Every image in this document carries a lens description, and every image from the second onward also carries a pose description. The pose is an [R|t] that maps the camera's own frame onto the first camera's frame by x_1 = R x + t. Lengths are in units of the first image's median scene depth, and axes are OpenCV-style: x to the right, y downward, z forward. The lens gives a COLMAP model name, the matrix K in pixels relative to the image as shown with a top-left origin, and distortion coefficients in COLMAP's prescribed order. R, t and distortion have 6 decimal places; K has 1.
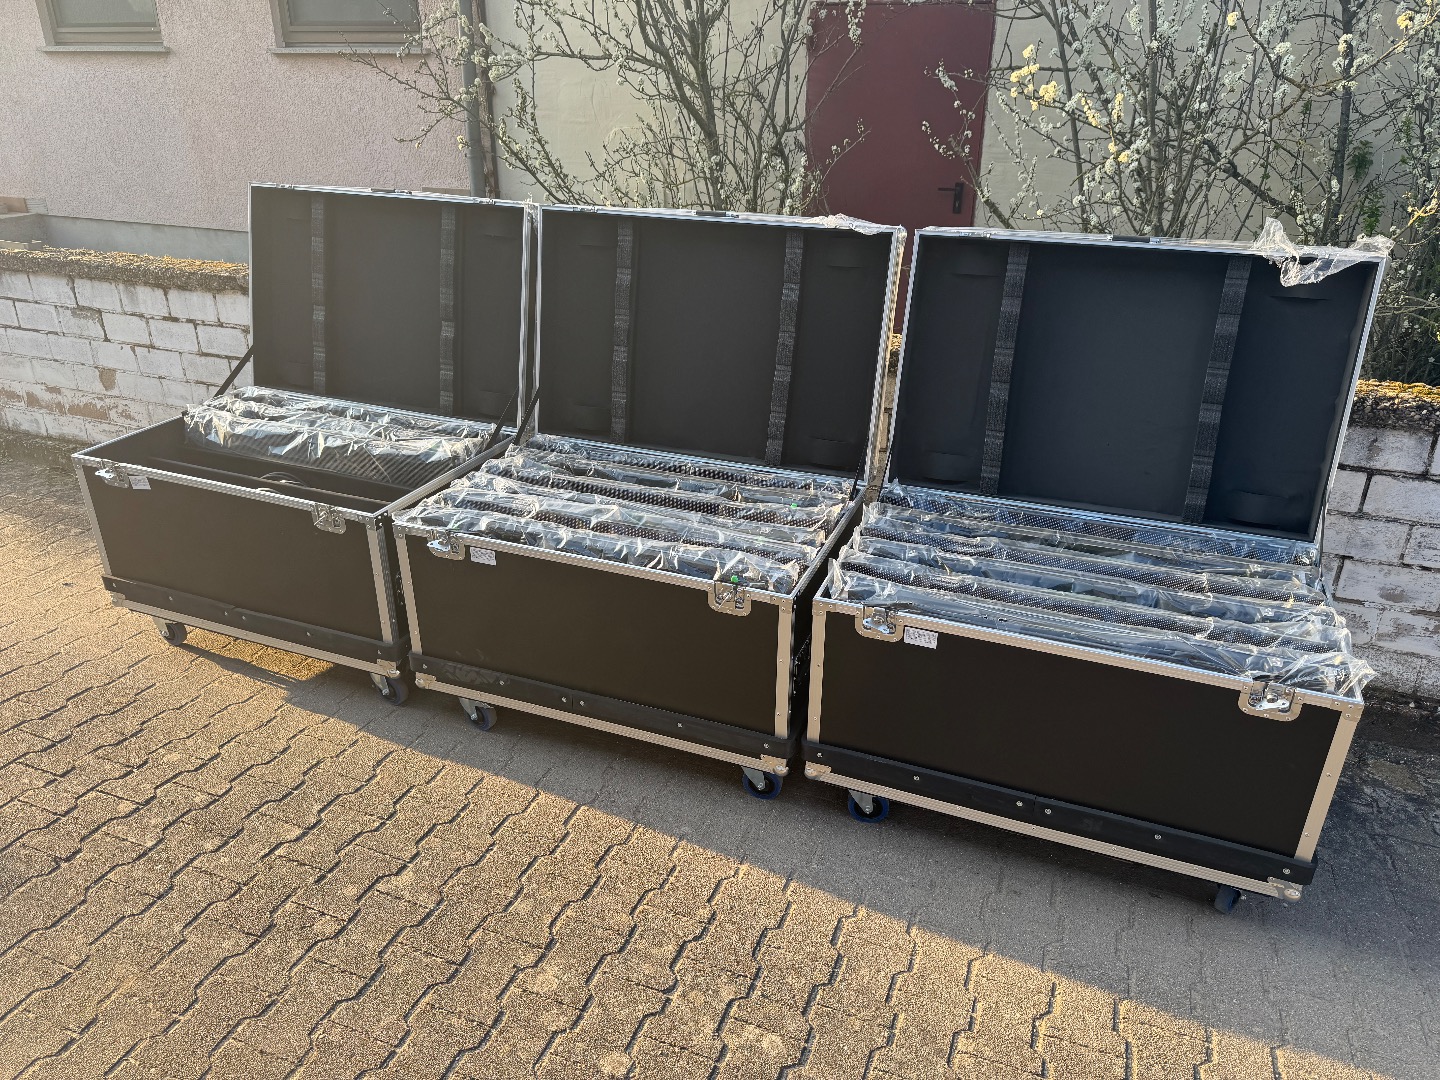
lens RADIAL K [[989.3, 0, 720.0], [0, 989.3, 540.0], [0, 0, 1]] dist [0.001124, -0.001572]
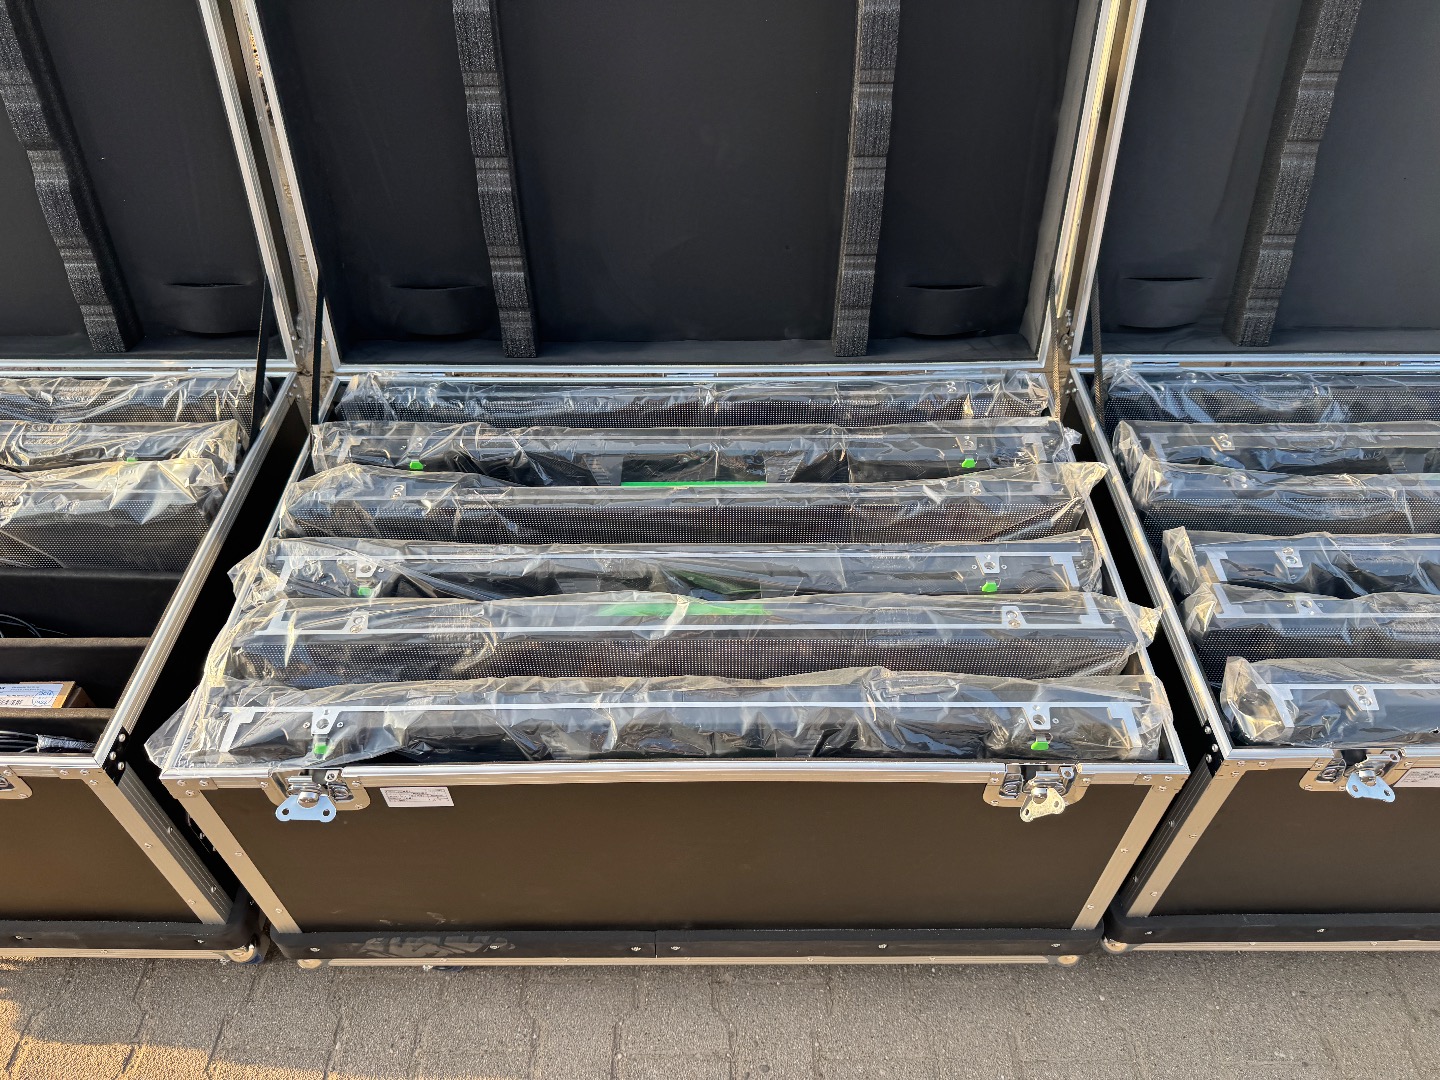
lens RADIAL K [[1017.8, 0, 722.4], [0, 1017.8, 496.8], [0, 0, 1]] dist [-0.001248, -0.032633]
pose [[0.930467, -0.267223, 0.250645, -0.168589], [0.175136, 0.925307, 0.336355, -0.202991], [-0.321806, -0.269070, 0.907768, 0.516564]]
